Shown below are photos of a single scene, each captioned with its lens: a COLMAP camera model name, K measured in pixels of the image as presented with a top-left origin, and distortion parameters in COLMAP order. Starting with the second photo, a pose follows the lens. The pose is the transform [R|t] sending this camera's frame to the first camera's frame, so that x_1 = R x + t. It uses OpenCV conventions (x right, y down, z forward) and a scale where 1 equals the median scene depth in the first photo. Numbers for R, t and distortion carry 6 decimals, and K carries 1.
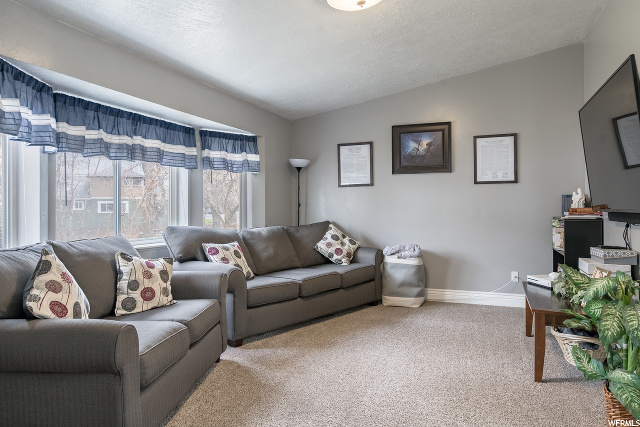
lens RADIAL K [[438.7, 0, 321.0], [0, 438.7, 212.0], [0, 0, 1]] dist [0.007047, 0.001597]
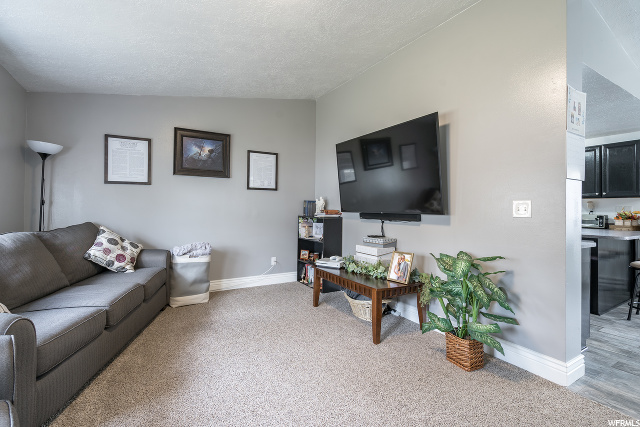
lens RADIAL K [[296.7, 0, 319.6], [0, 296.7, 208.2], [0, 0, 1]] dist [0.002626, 0.000287]
pose [[0.625403, 0.012346, 0.780204, -0.170464], [-0.006092, 0.999922, -0.010940, -0.003345], [-0.780278, 0.002089, 0.625429, 0.326582]]
